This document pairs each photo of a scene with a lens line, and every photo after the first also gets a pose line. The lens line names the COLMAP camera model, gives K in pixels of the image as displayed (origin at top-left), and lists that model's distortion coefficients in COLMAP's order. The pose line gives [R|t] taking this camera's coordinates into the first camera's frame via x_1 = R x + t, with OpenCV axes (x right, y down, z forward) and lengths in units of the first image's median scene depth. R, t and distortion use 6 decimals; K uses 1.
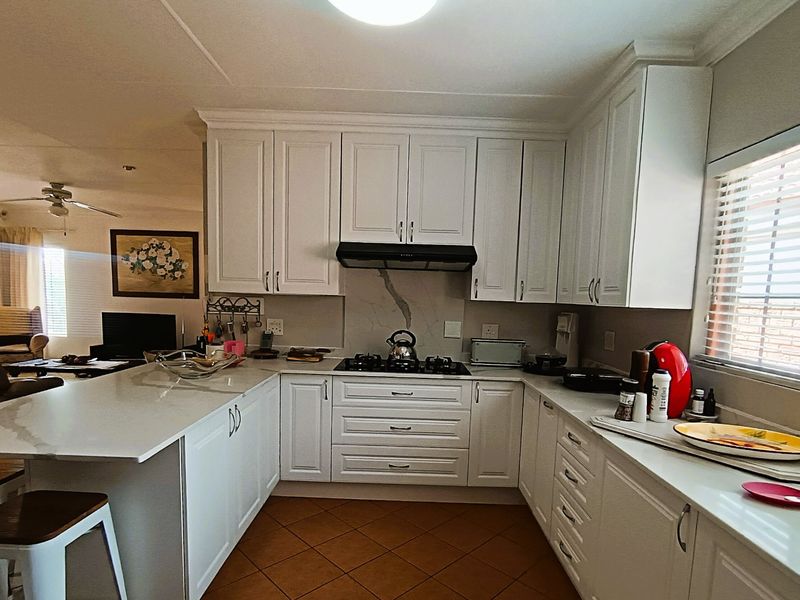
lens RADIAL K [[440.8, 0, 405.0], [0, 440.8, 338.2], [0, 0, 1]] dist [0.000622, 0.000147]
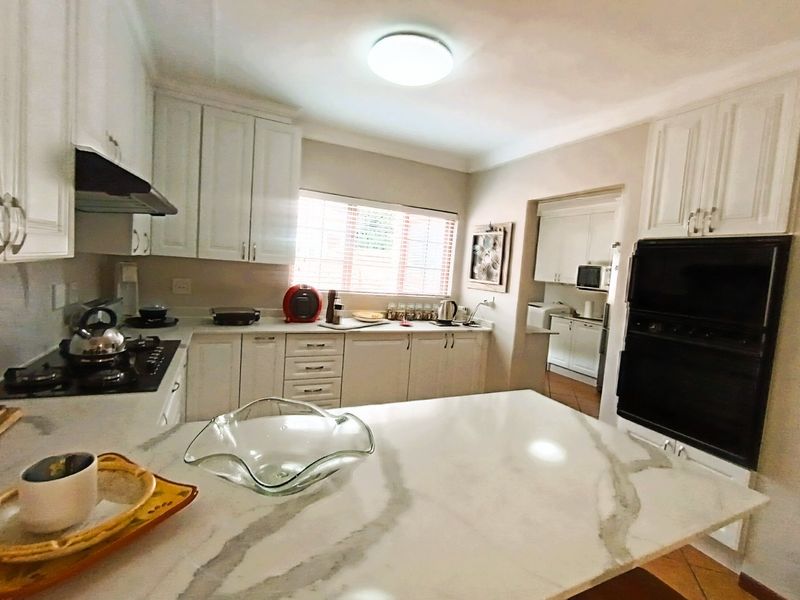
lens RADIAL K [[377.0, 0, 401.1], [0, 377.0, 297.9], [0, 0, 1]] dist [-0.010574, -0.001372]
pose [[-0.429459, -0.144511, 0.891449, -0.672680], [-0.008761, 0.987734, 0.155899, -0.120058], [-0.903044, 0.059142, -0.425457, 0.846216]]
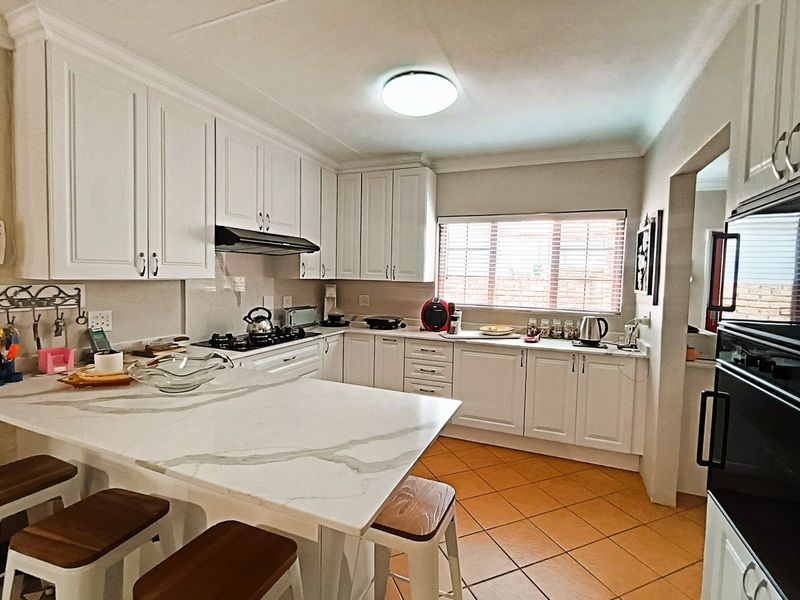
lens RADIAL K [[377.0, 0, 406.1], [0, 377.0, 295.8], [0, 0, 1]] dist [-0.010574, -0.001372]
pose [[0.377945, -0.075477, 0.922746, -0.762289], [0.076322, 0.995819, 0.050194, -0.067960], [-0.922677, 0.051455, 0.382125, 0.281066]]
